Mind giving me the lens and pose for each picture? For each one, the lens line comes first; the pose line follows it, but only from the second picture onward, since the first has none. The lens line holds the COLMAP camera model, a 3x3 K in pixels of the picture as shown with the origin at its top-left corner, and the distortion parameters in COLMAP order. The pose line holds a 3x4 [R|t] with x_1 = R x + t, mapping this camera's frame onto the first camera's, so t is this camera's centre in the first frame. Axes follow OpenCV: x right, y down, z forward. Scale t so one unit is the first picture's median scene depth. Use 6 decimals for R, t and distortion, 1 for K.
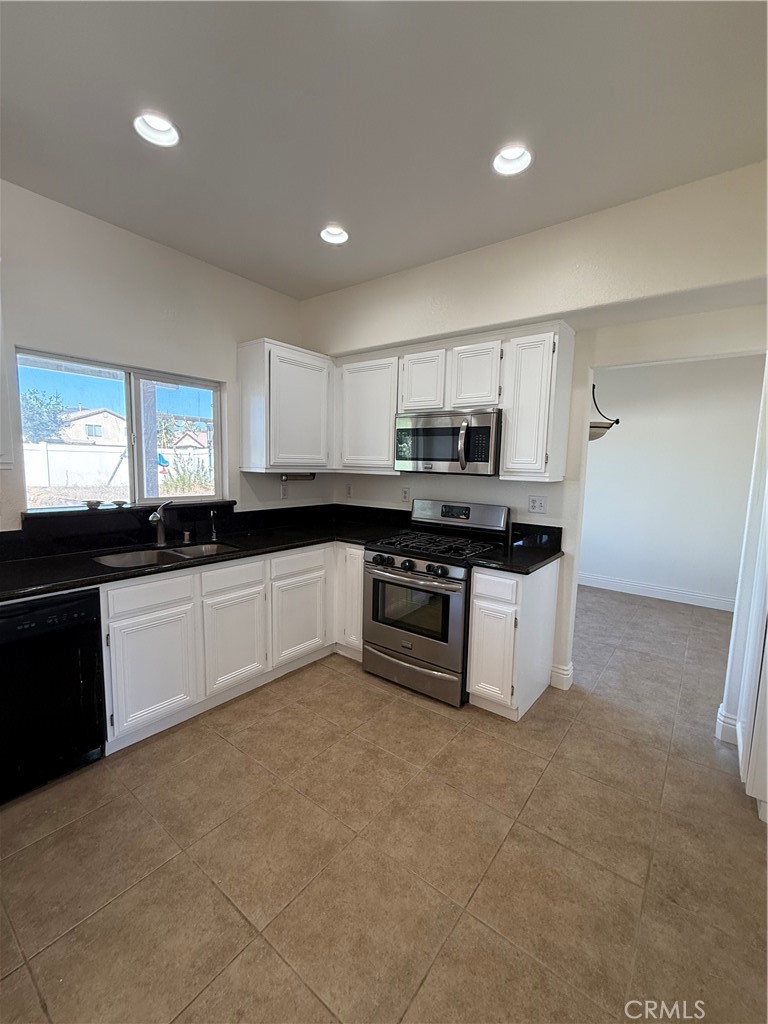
lens RADIAL K [[413.6, 0, 384.0], [0, 413.6, 512.0], [0, 0, 1]] dist [0.000598, 0.000015]
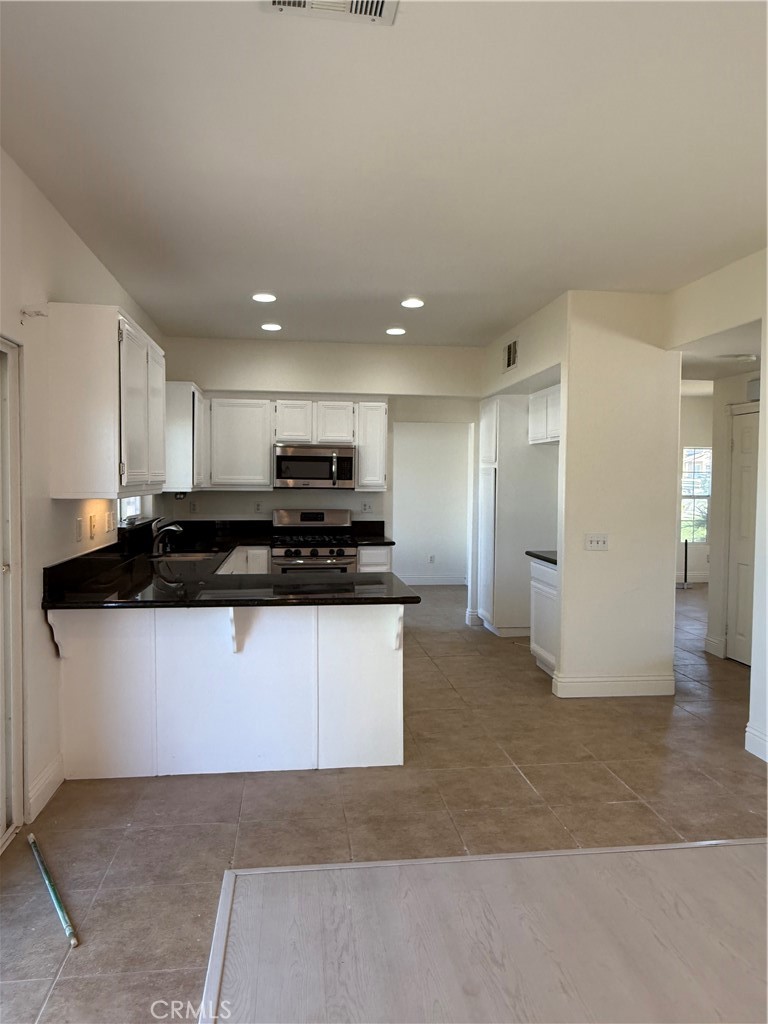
lens RADIAL K [[714.2, 0, 384.0], [0, 714.2, 512.0], [0, 0, 1]] dist [-0.000243, -0.000023]
pose [[0.692158, -0.050143, 0.720002, -1.487625], [0.096768, 0.995024, -0.023730, 0.068133], [-0.715229, 0.086098, 0.693566, -0.858939]]
